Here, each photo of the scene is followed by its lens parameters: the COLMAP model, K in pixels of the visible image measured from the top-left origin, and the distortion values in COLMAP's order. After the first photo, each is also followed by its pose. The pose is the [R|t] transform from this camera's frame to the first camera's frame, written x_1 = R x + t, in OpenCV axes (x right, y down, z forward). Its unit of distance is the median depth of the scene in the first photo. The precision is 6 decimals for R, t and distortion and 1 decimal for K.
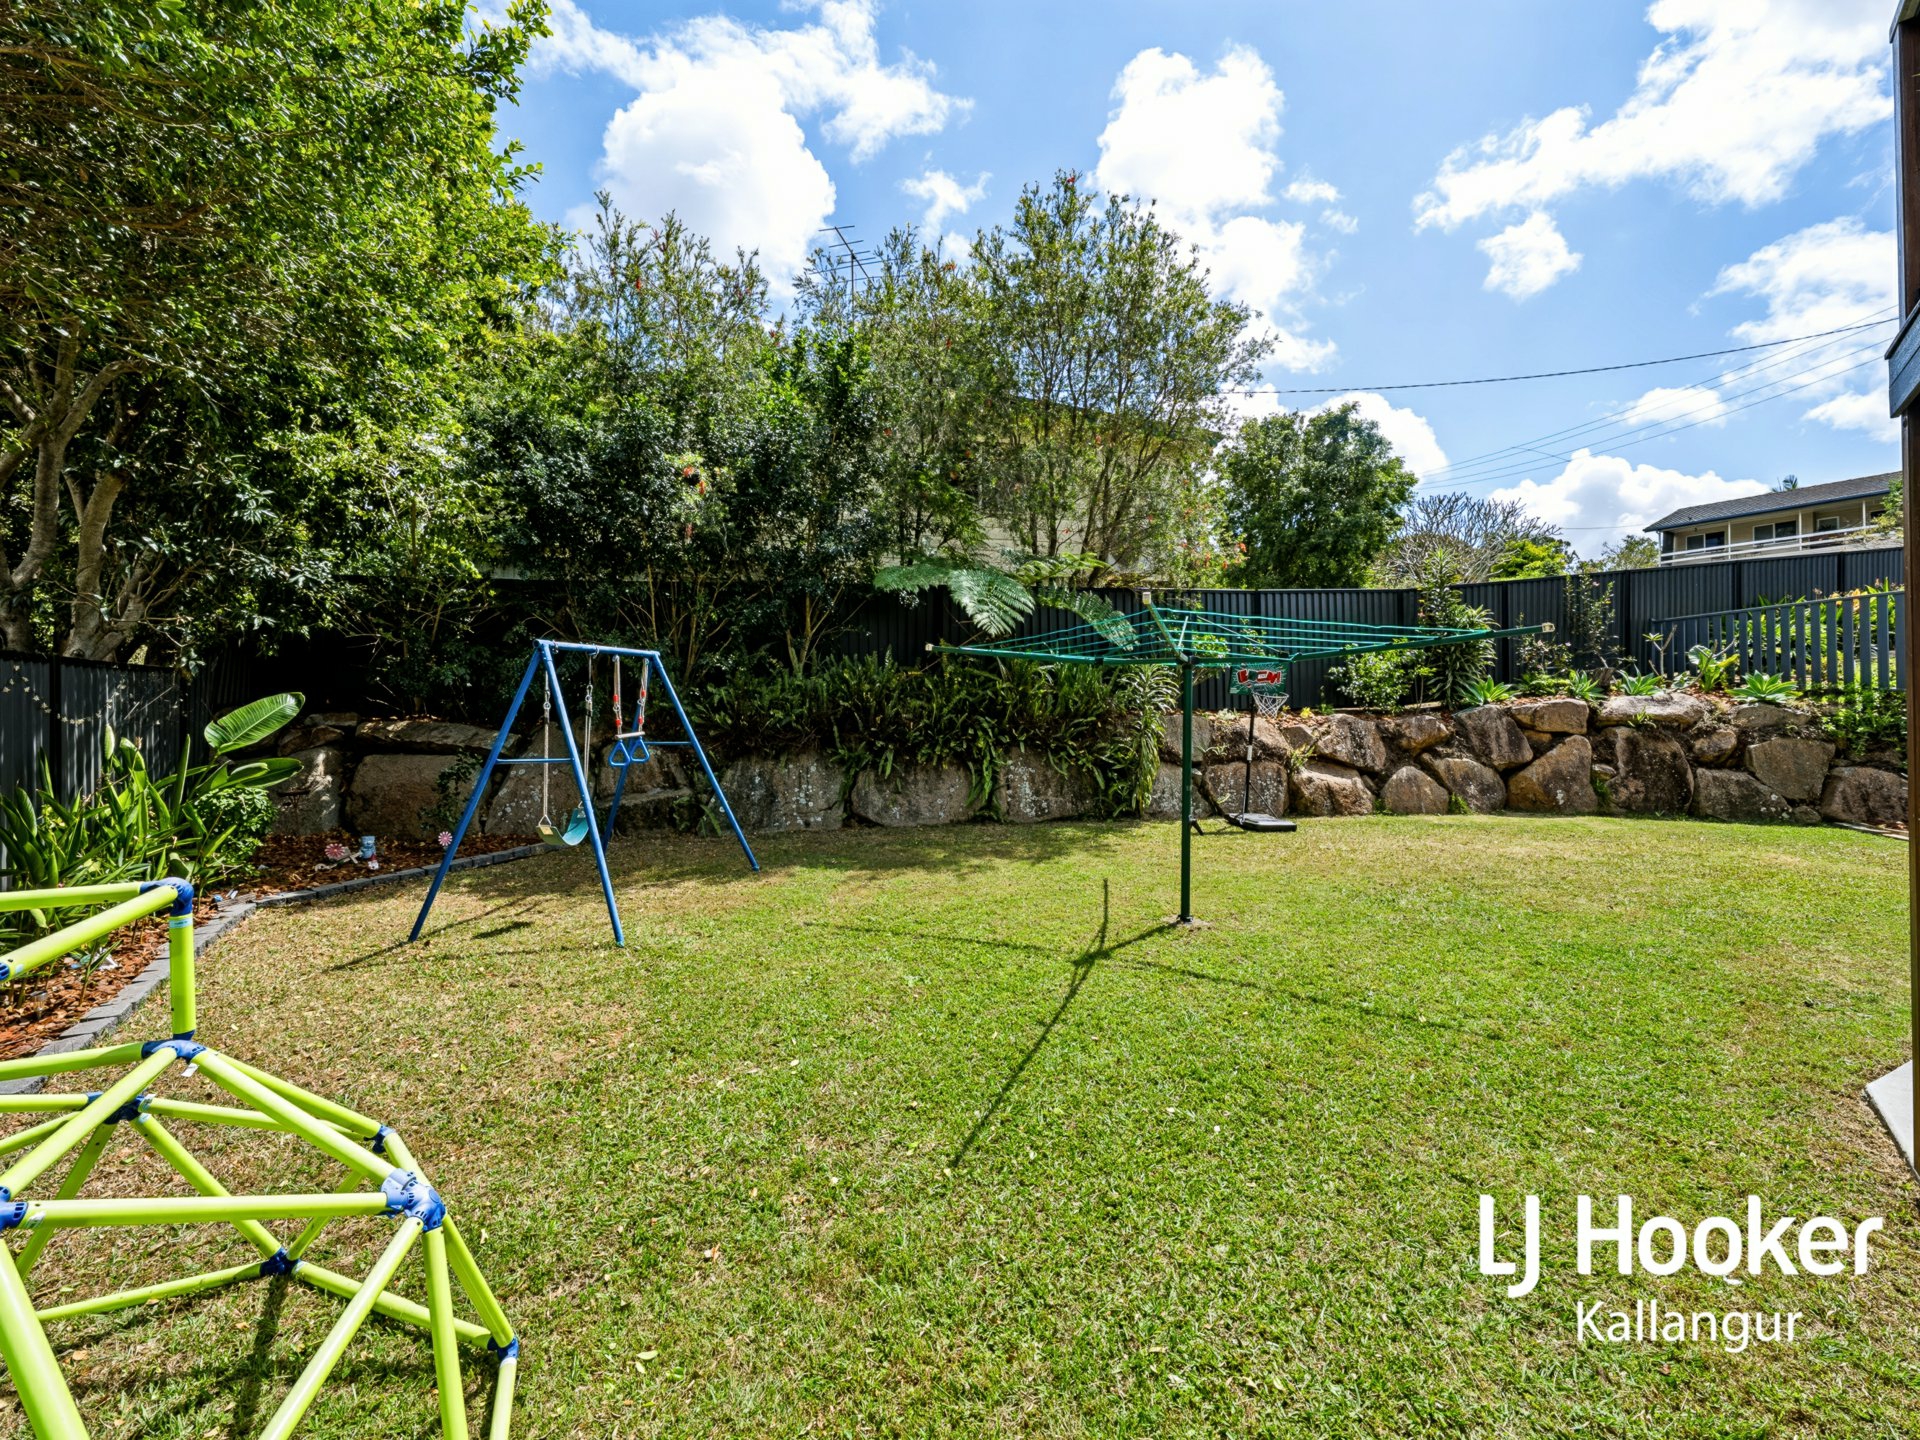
lens RADIAL K [[776.7, 0, 972.0], [0, 776.7, 683.1], [0, 0, 1]] dist [0.000025, 0.000261]
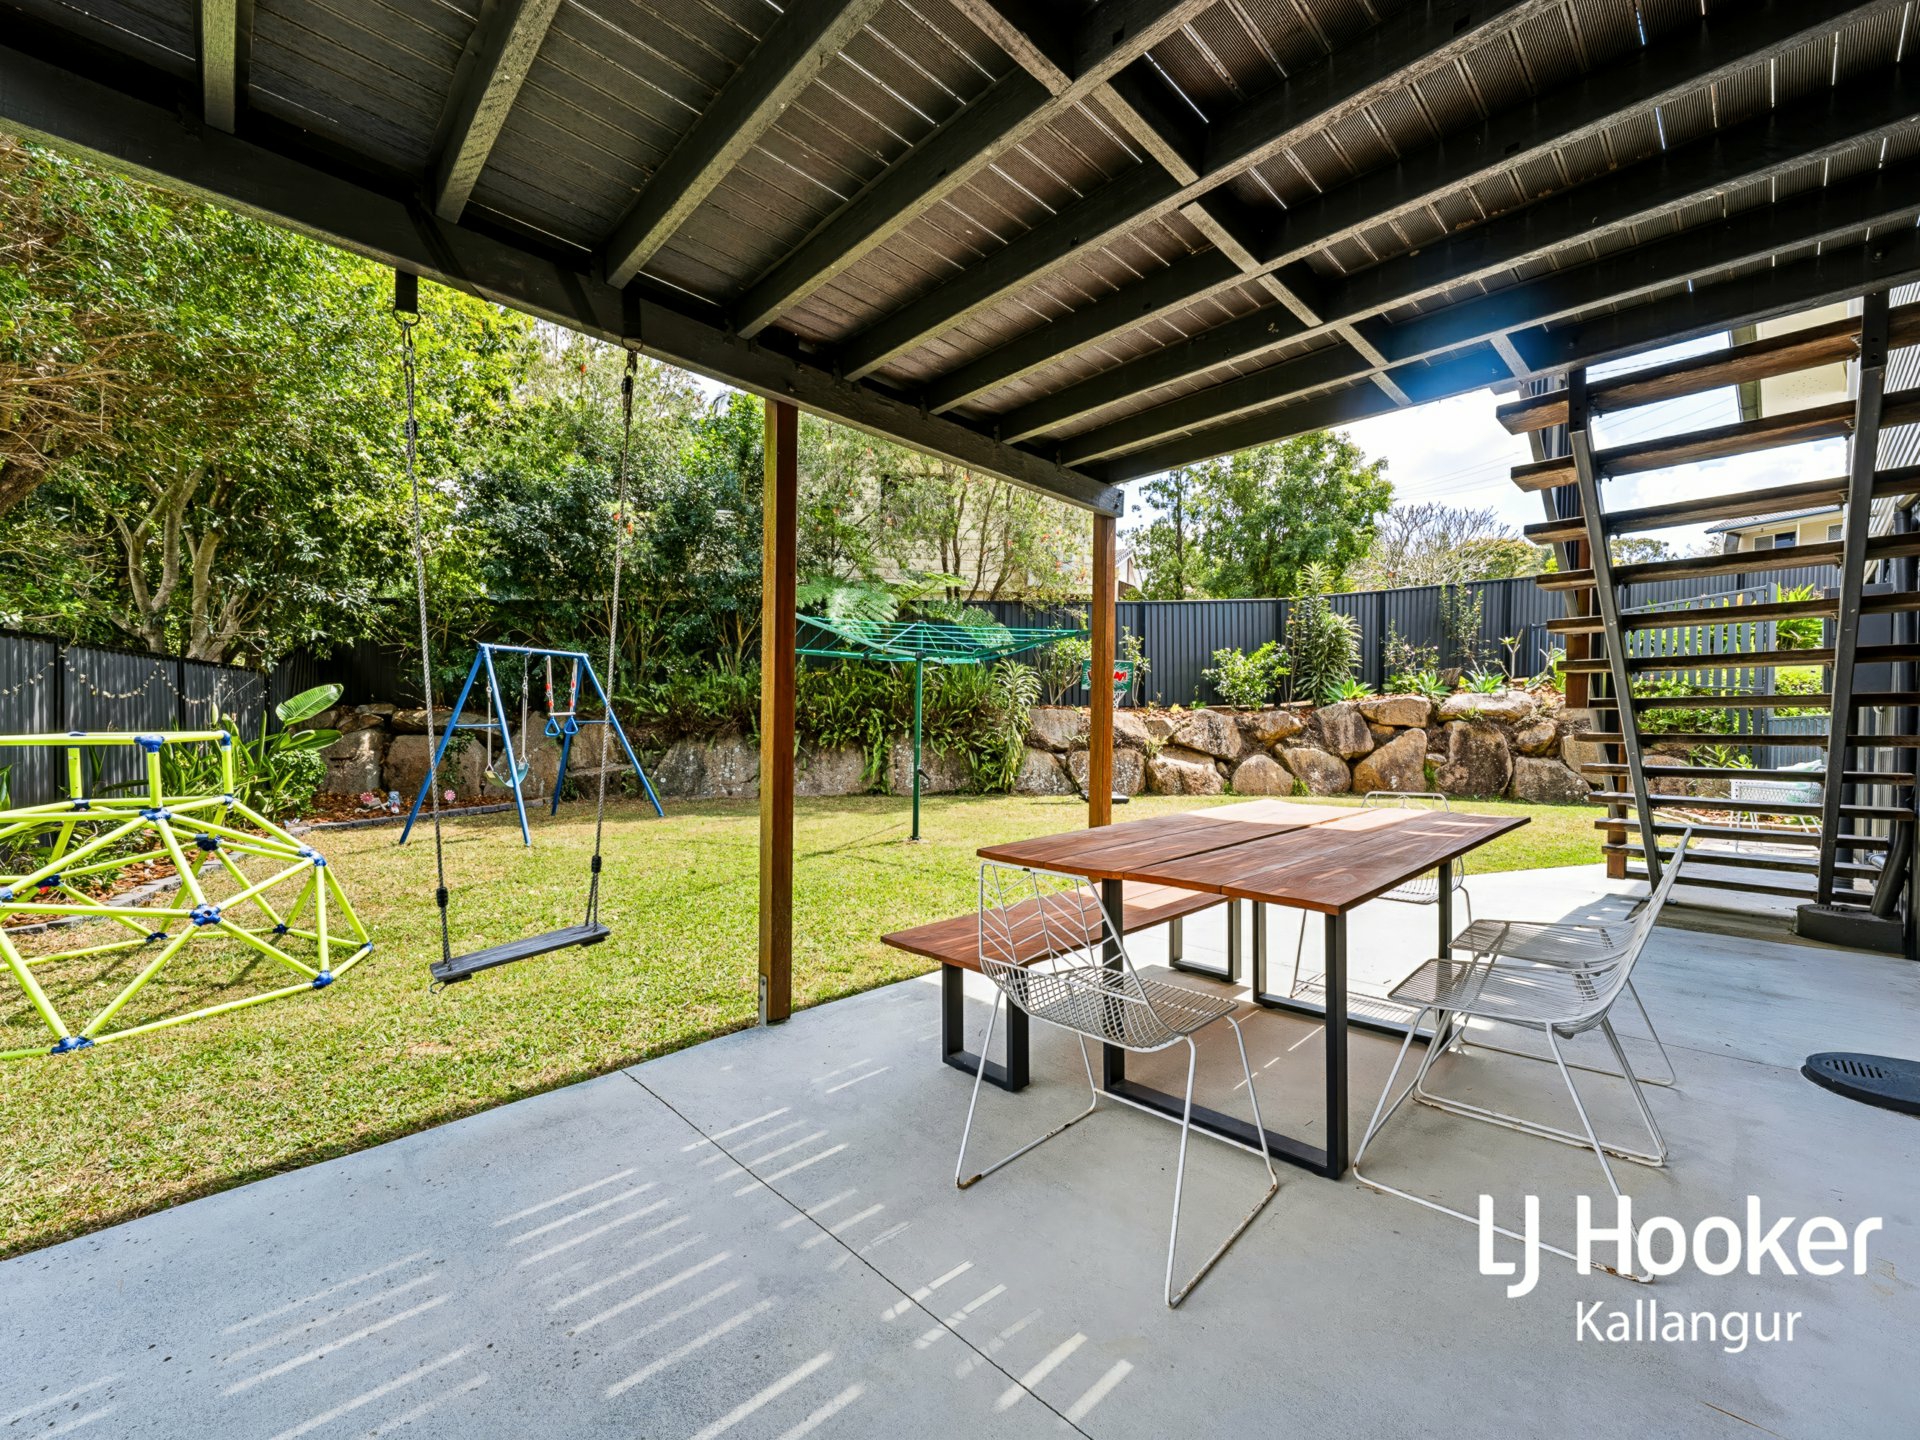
lens RADIAL K [[780.3, 0, 960.0], [0, 780.3, 720.0], [0, 0, 1]] dist [-0.000223, -0.000309]
pose [[0.996351, 0.002183, -0.085322, 0.246568], [0.000455, 0.999523, 0.030891, 0.022729], [0.085349, -0.030817, 0.995874, -0.205709]]
